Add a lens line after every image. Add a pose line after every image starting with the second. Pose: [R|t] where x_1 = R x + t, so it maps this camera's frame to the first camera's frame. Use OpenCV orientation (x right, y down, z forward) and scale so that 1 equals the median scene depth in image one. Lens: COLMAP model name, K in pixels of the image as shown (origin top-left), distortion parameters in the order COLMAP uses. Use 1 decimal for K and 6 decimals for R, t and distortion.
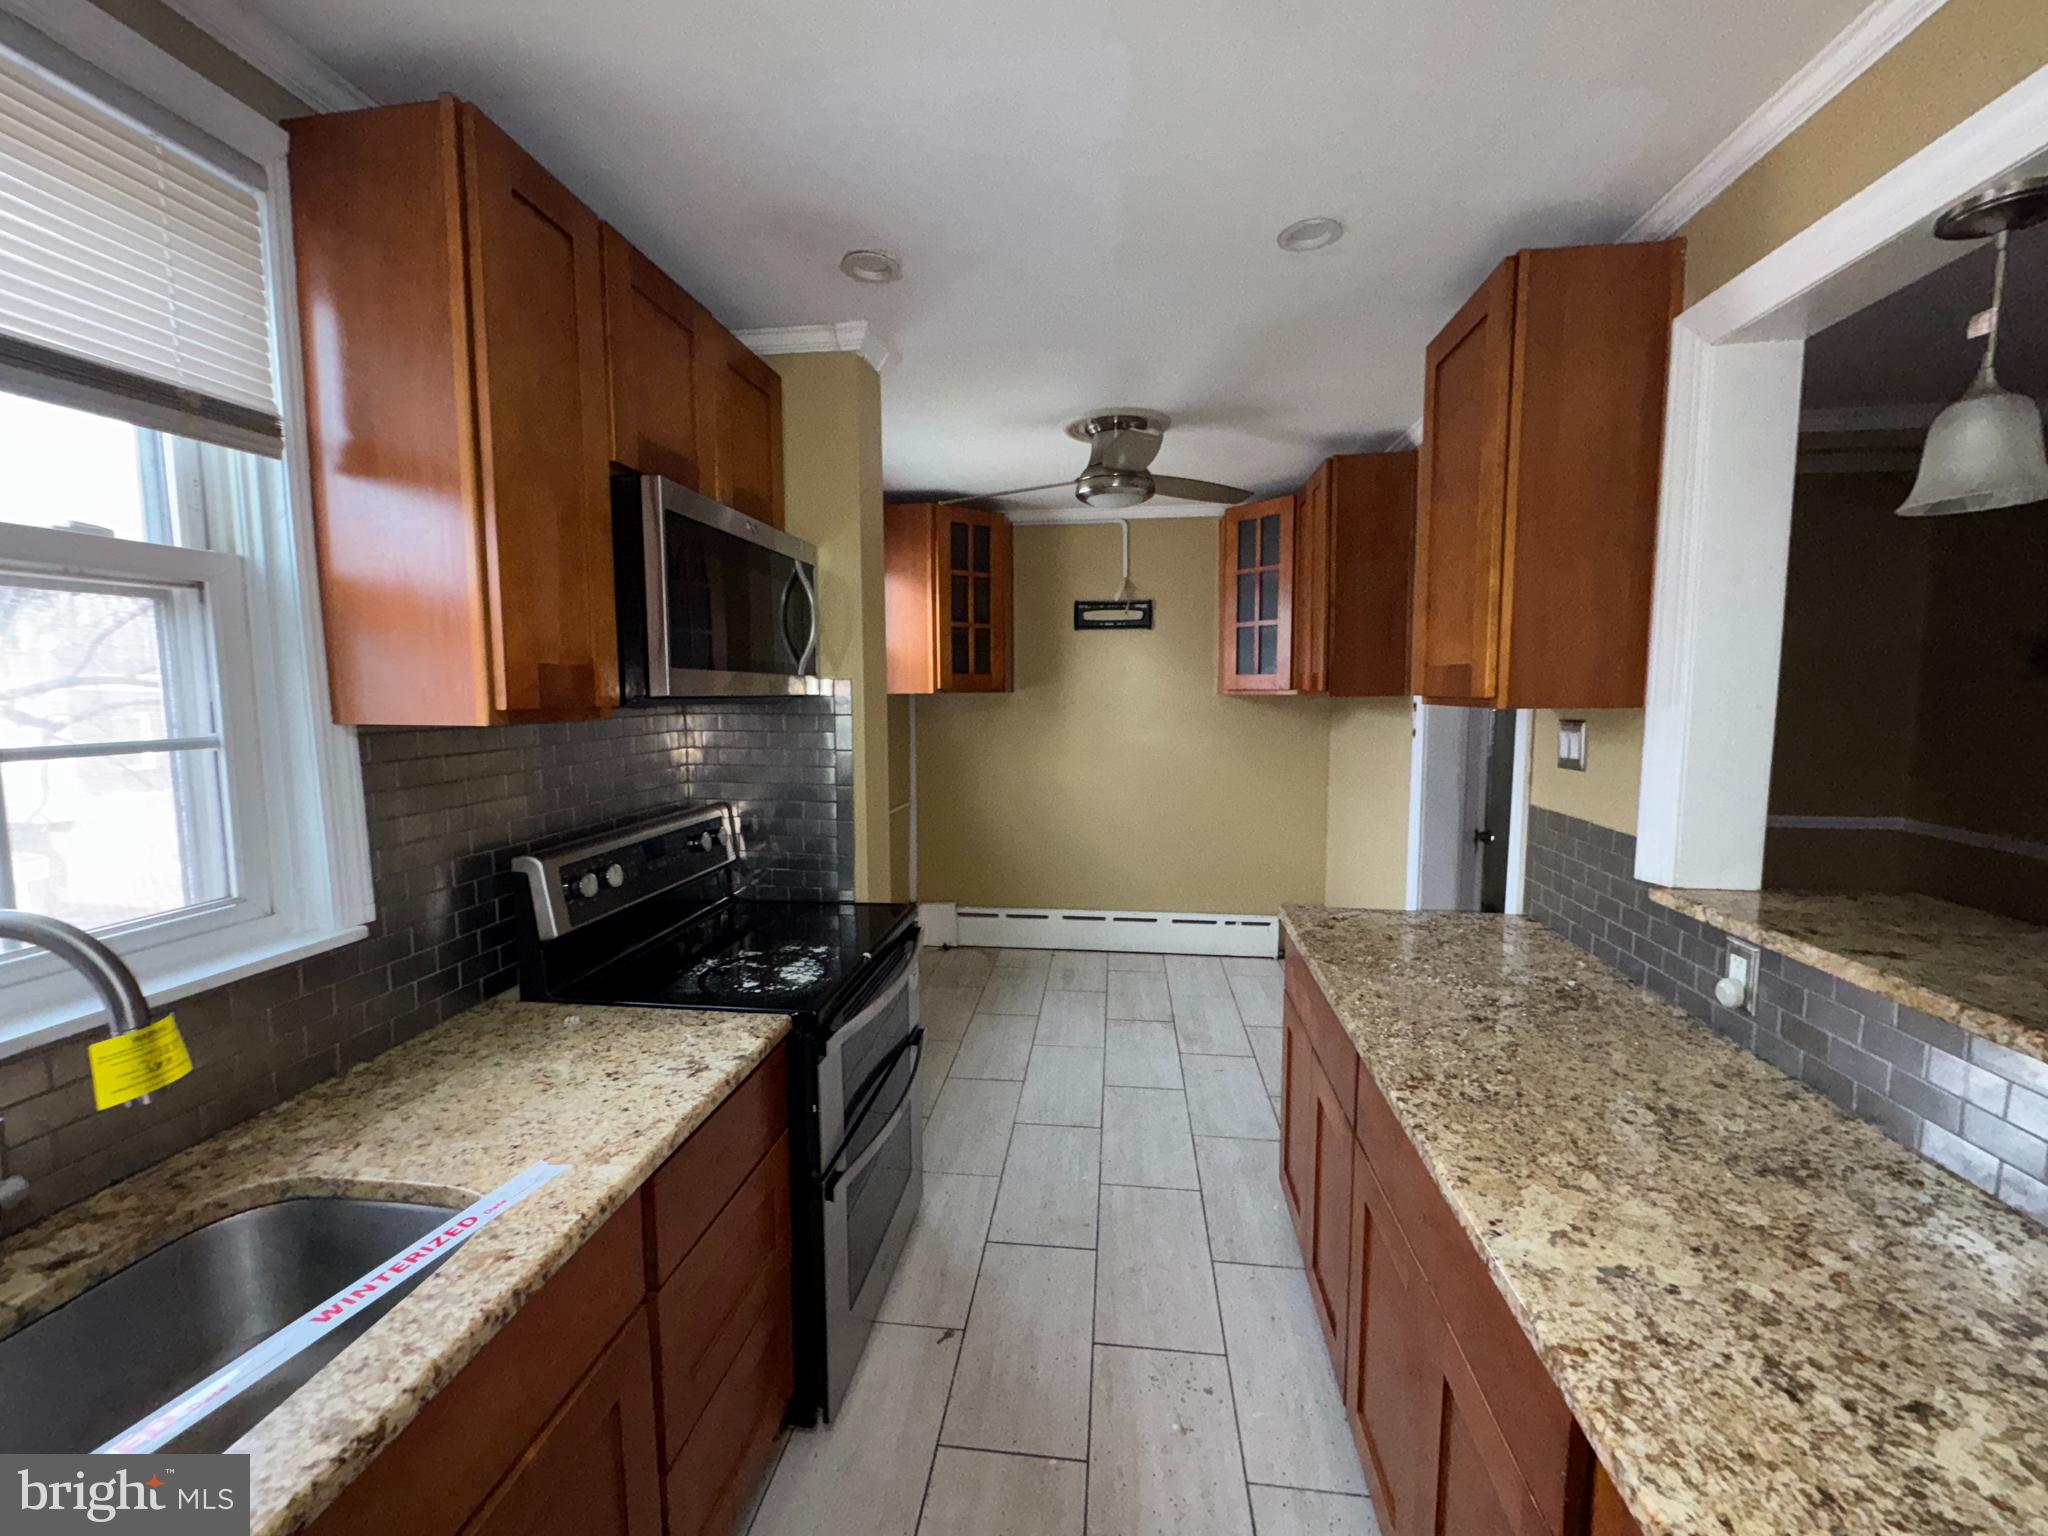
lens RADIAL K [[817.4, 0, 1018.0], [0, 817.4, 773.7], [0, 0, 1]] dist [-0.004305, 0.001012]
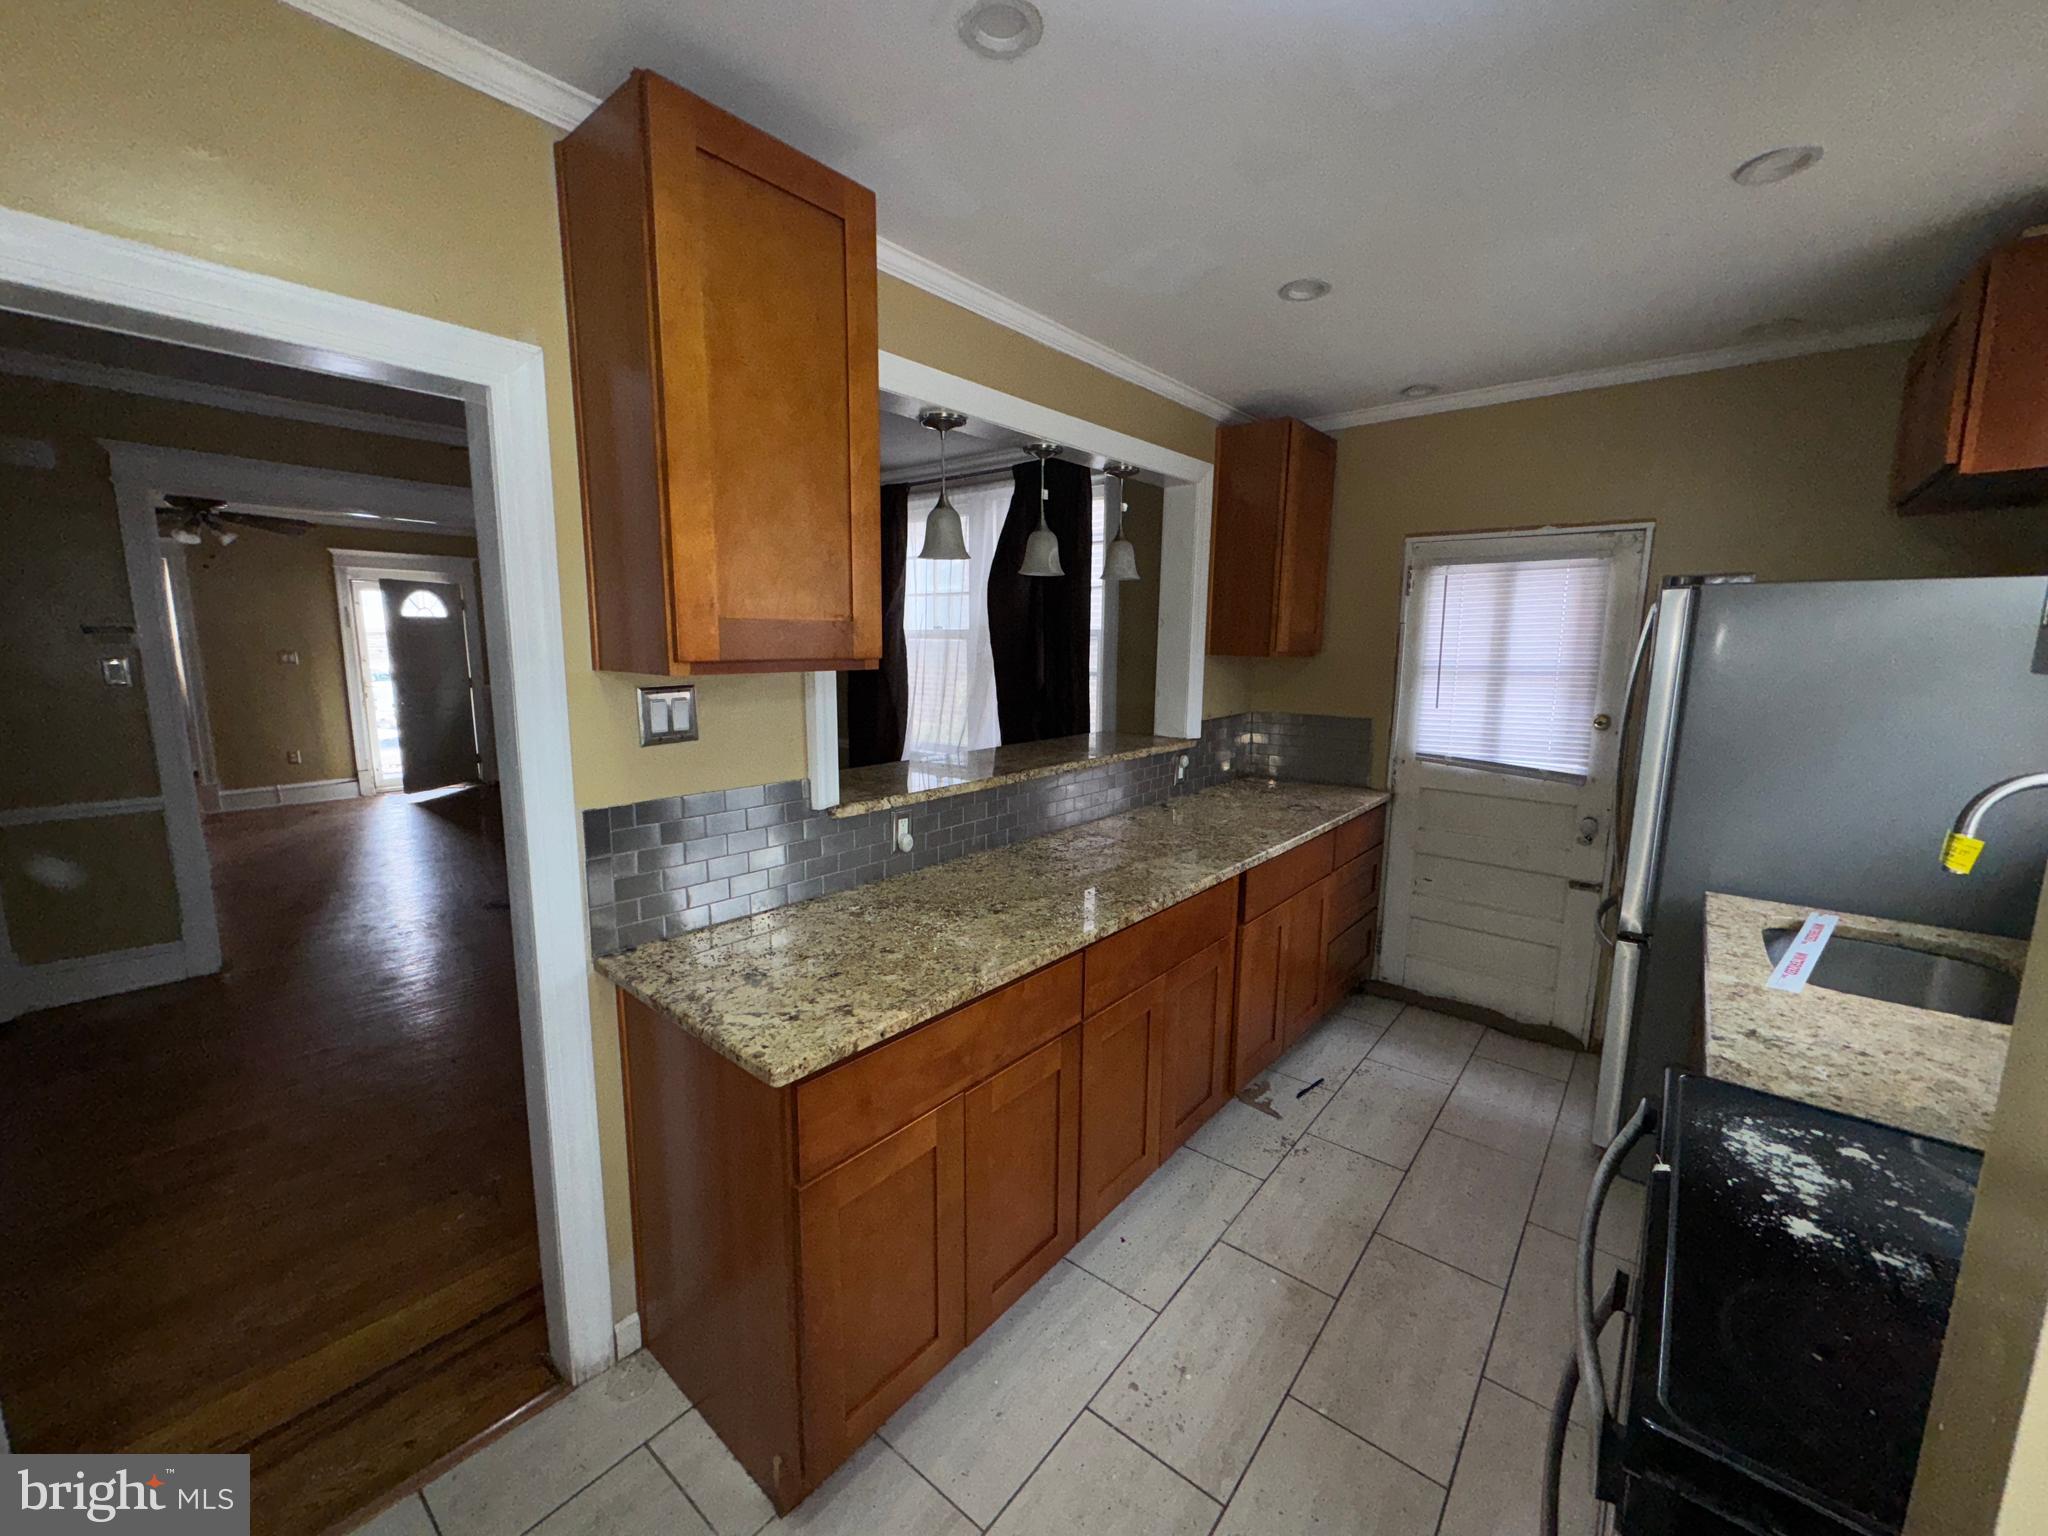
lens RADIAL K [[817.4, 0, 1019.5], [0, 817.4, 768.6], [0, 0, 1]] dist [-0.004305, 0.001012]
pose [[-0.848191, -0.087269, 0.522453, -0.095158], [0.051934, 0.967881, 0.245986, -0.200484], [-0.527139, 0.235776, -0.816415, 1.775175]]
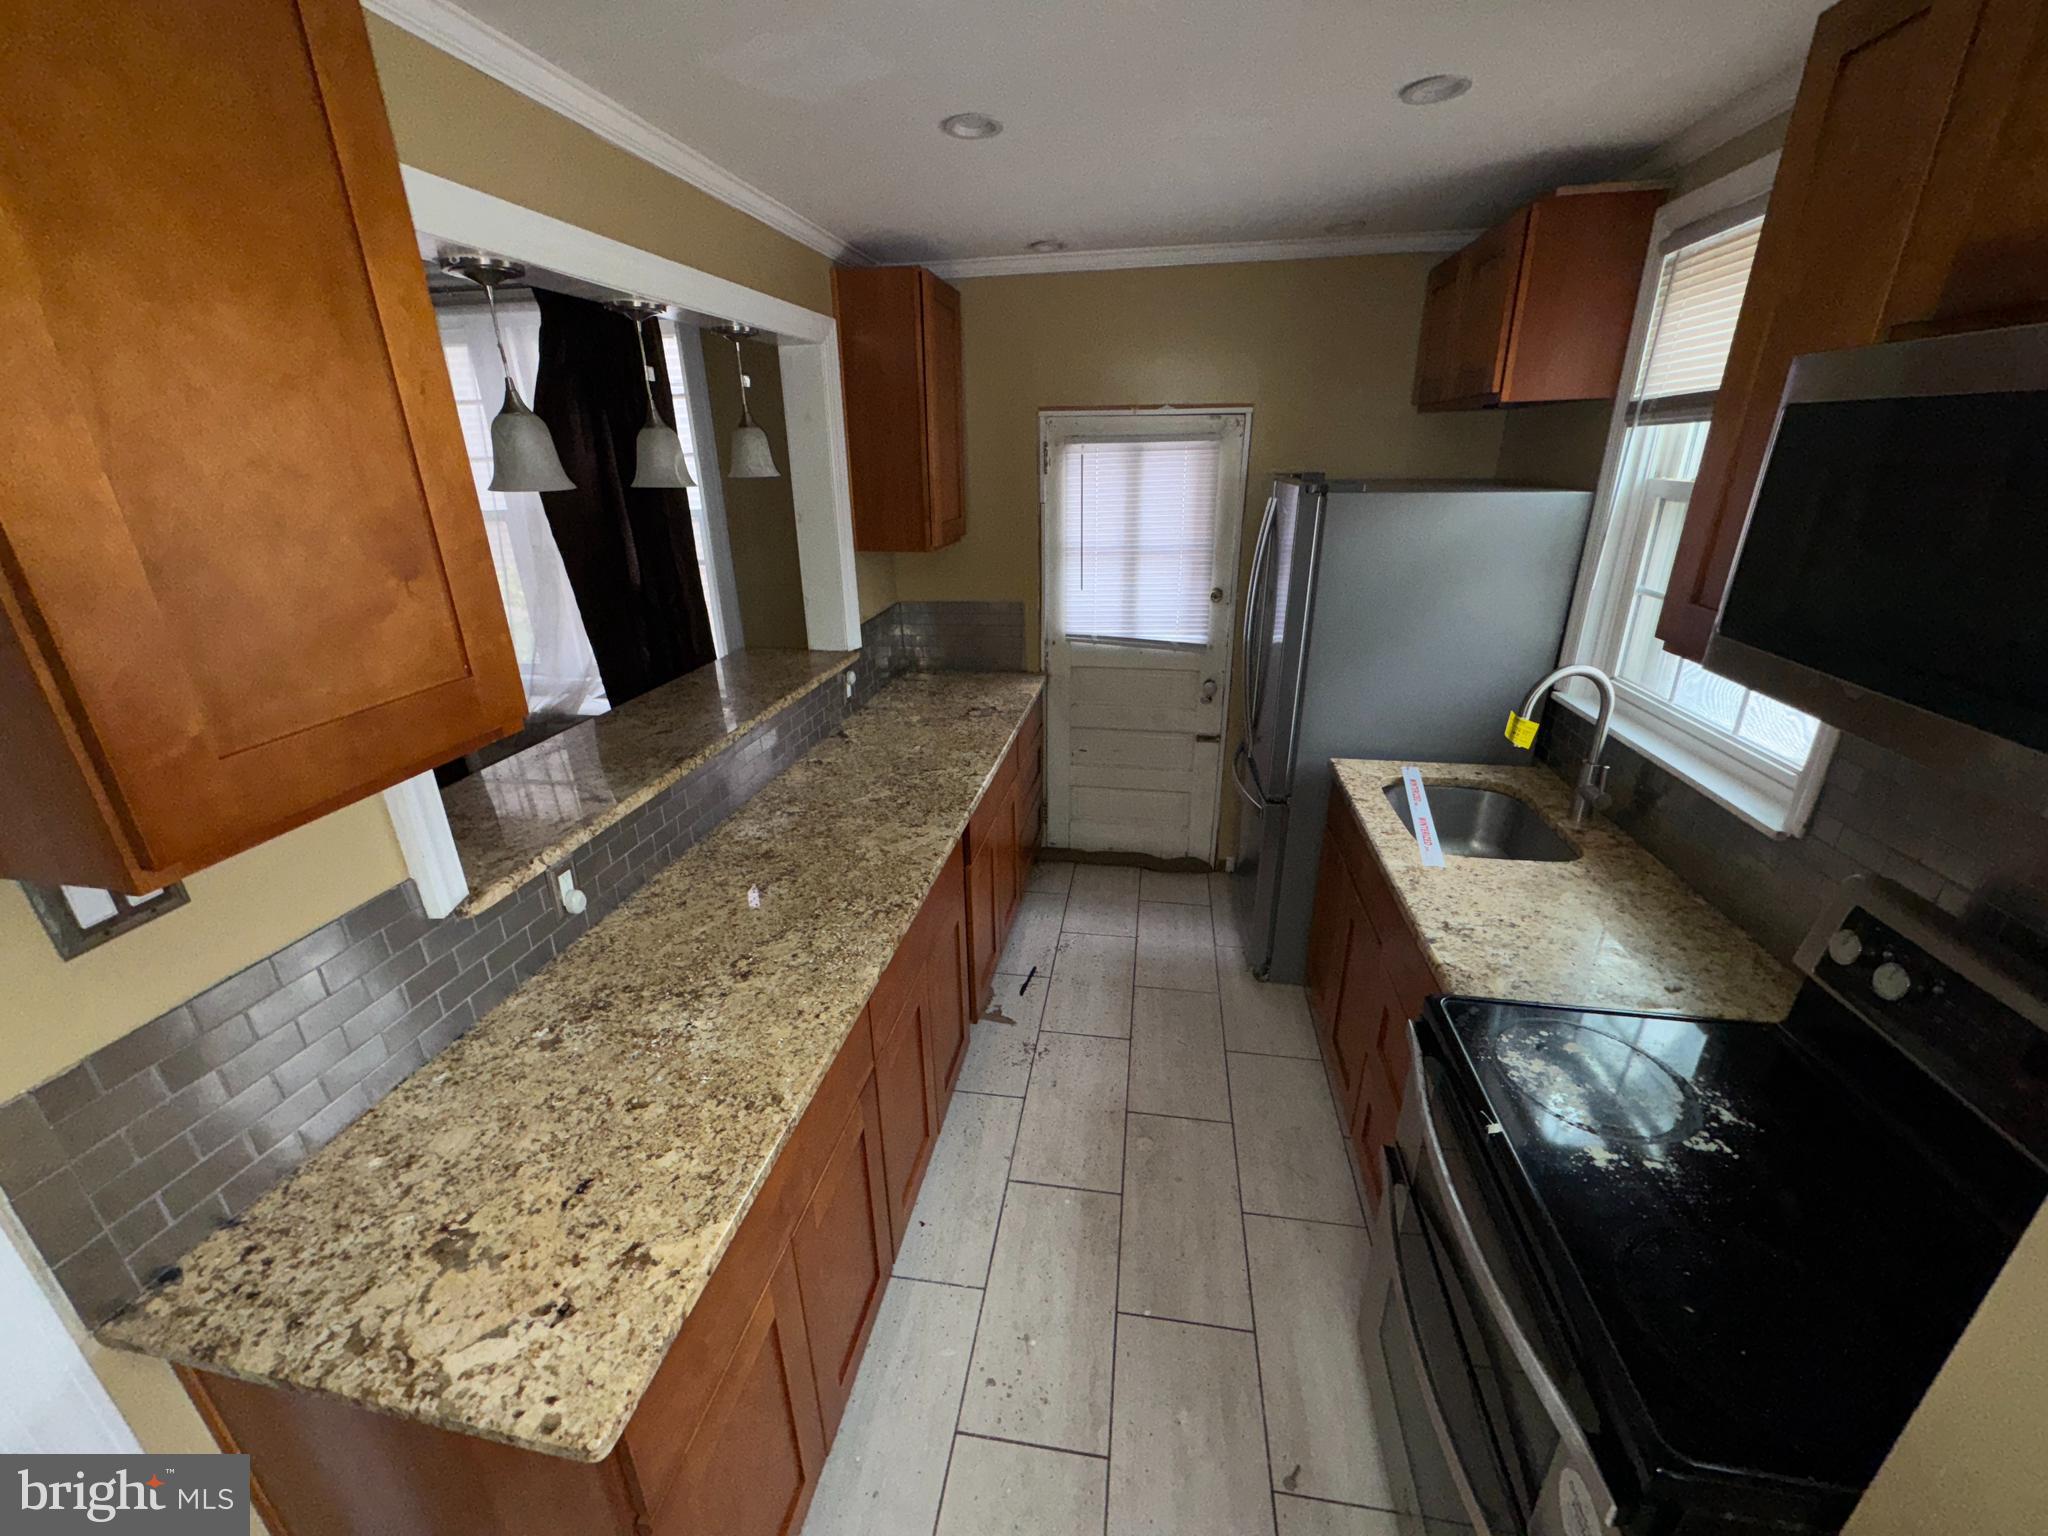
lens RADIAL K [[817.4, 0, 1023.3], [0, 817.4, 768.9], [0, 0, 1]] dist [-0.004305, 0.001012]
pose [[-0.999424, 0.004360, 0.033667, 0.168164], [0.019478, 0.885901, 0.463466, -0.349349], [-0.027805, 0.463855, -0.885475, 1.598936]]
